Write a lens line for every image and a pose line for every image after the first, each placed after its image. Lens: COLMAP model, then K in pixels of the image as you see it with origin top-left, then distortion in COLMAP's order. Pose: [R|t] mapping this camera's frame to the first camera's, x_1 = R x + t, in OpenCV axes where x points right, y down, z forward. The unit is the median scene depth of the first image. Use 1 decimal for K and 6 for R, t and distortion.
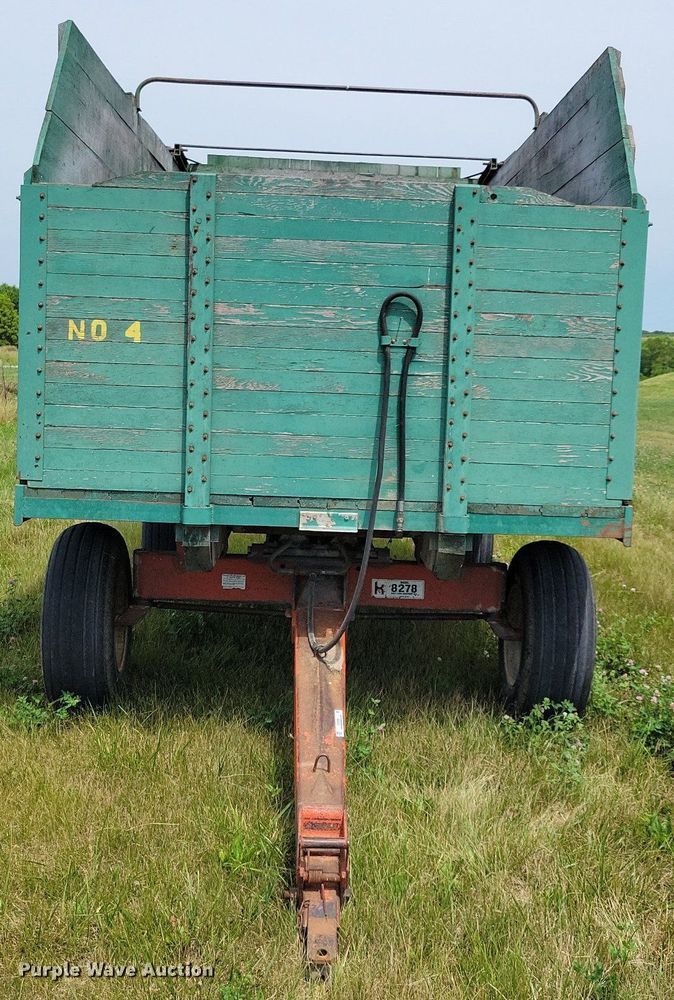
lens RADIAL K [[1153.8, 0, 337.0], [0, 1153.8, 500.0], [0, 0, 1]] dist [0.008619, 0.021220]
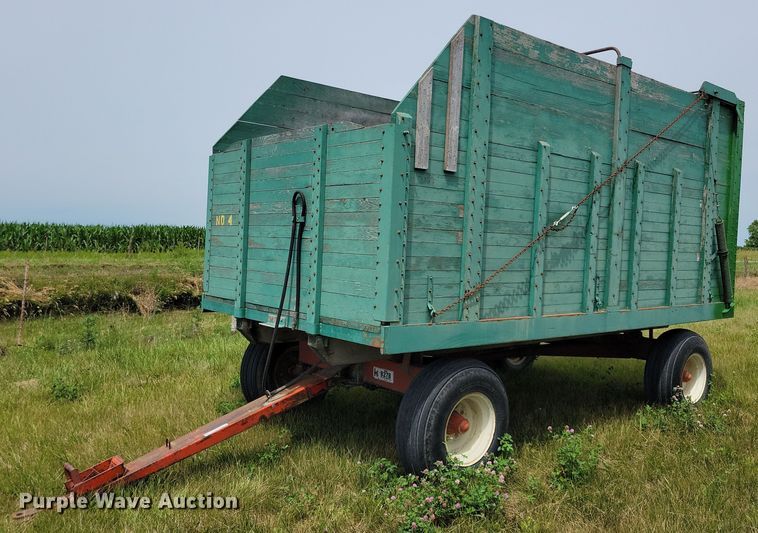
lens RADIAL K [[648.5, 0, 400.5], [0, 648.5, 263.8], [0, 0, 1]] dist [0.048380, -0.000149]
pose [[0.644831, 0.008485, -0.764278, 0.894040], [-0.096126, 0.992899, -0.070080, -0.017579], [0.758256, 0.118657, 0.641068, 0.498376]]
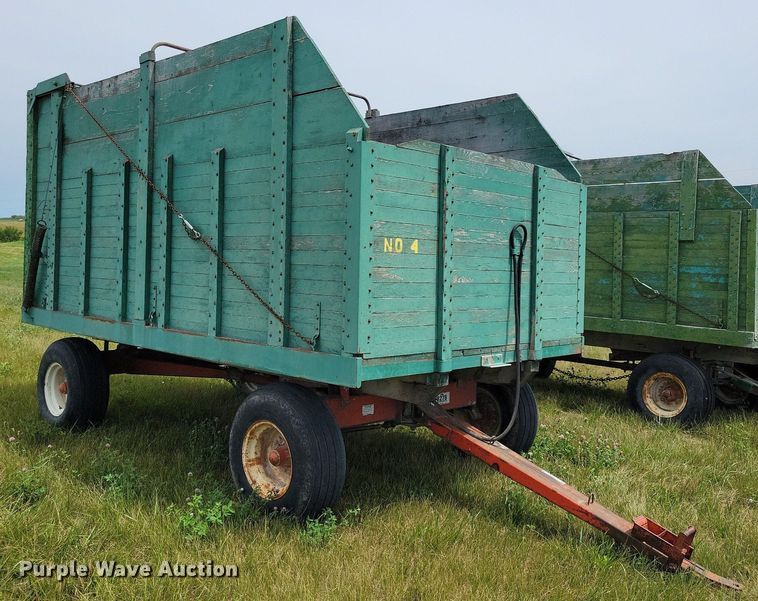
lens RADIAL K [[744.1, 0, 380.3], [0, 744.1, 290.8], [0, 0, 1]] dist [0.021909, 0.012926]
pose [[0.706033, -0.040157, 0.707039, -0.881004], [0.073769, 0.997130, -0.017031, -0.075592], [-0.704326, 0.064182, 0.706969, 0.358669]]
